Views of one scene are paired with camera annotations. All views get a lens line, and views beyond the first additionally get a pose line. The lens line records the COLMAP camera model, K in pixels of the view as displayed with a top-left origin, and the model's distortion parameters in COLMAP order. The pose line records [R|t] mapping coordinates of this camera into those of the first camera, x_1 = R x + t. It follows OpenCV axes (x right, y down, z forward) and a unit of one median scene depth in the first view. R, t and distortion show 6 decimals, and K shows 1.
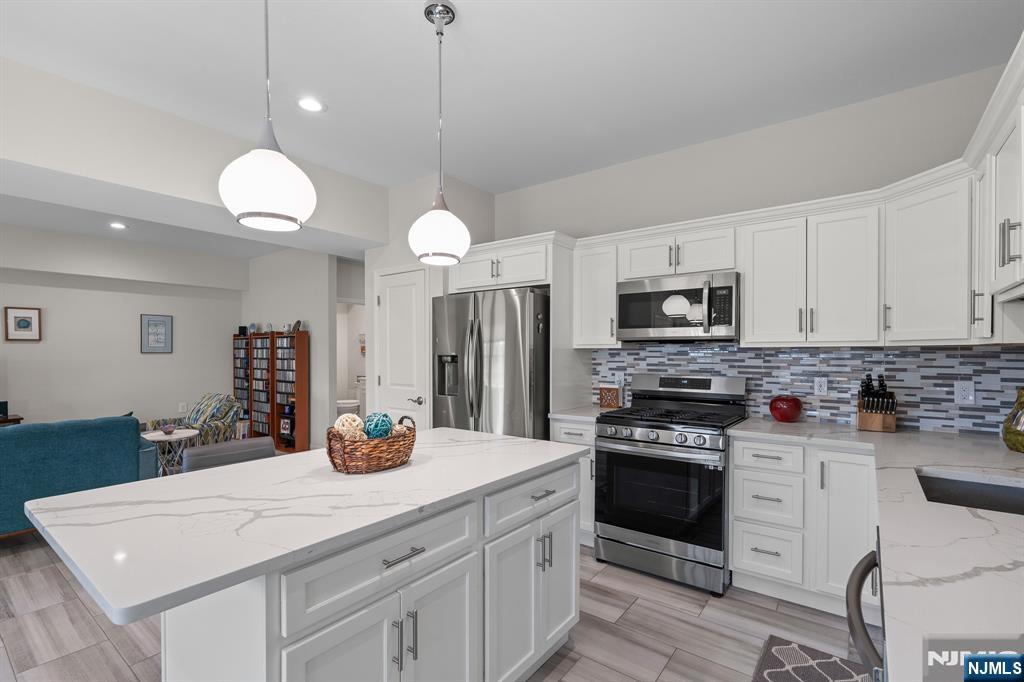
lens RADIAL K [[471.4, 0, 501.9], [0, 471.4, 356.3], [0, 0, 1]] dist [0.000394, -0.000702]
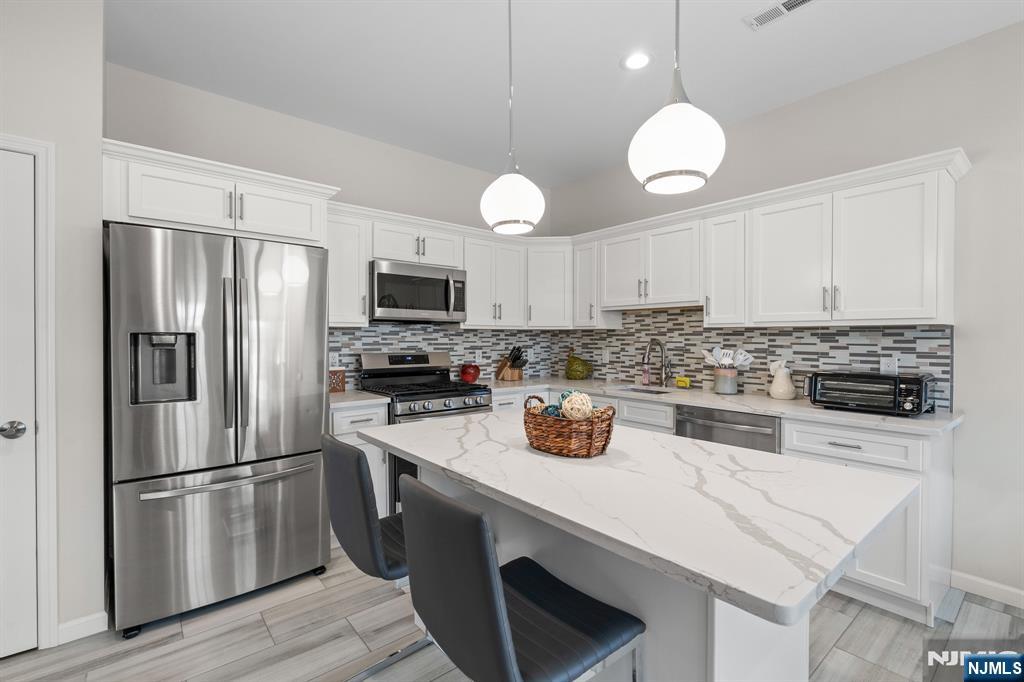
lens RADIAL K [[471.4, 0, 527.2], [0, 471.4, 344.8], [0, 0, 1]] dist [0.000394, -0.000702]
pose [[0.194395, -0.014628, 0.980814, -0.728205], [0.007676, 0.999881, 0.013391, 0.009698], [-0.980893, 0.004926, 0.194484, 0.549394]]
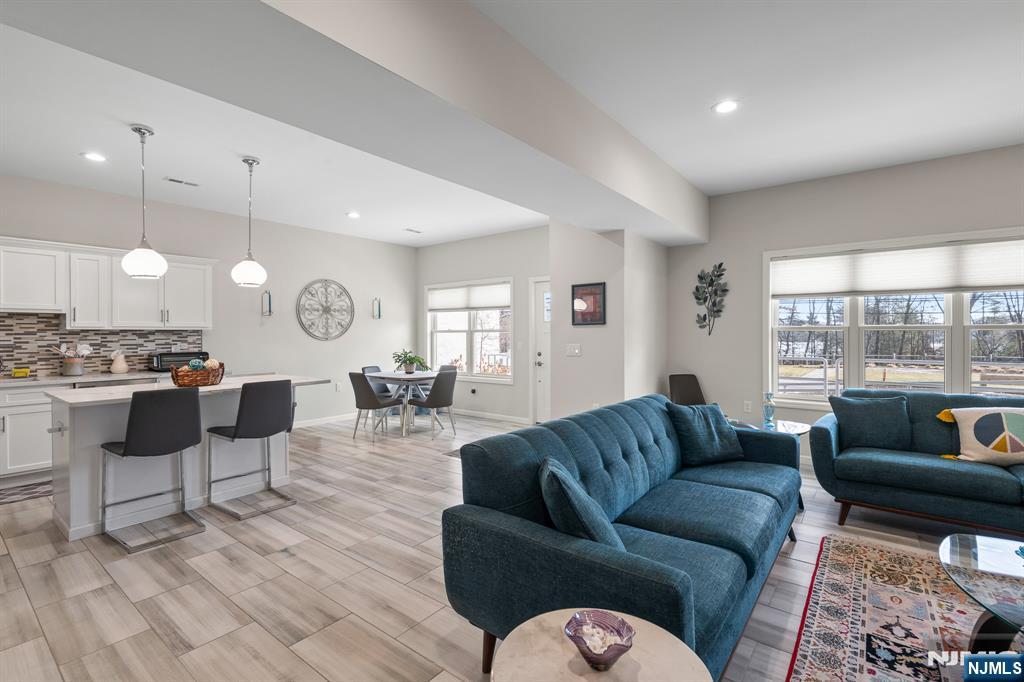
lens RADIAL K [[471.4, 0, 502.4], [0, 471.4, 333.5], [0, 0, 1]] dist [0.000394, -0.000702]
pose [[-0.999944, 0.003701, 0.009885, -1.001690], [0.003832, 0.999905, 0.013276, -0.013466], [-0.009835, 0.013313, -0.999863, 1.850014]]
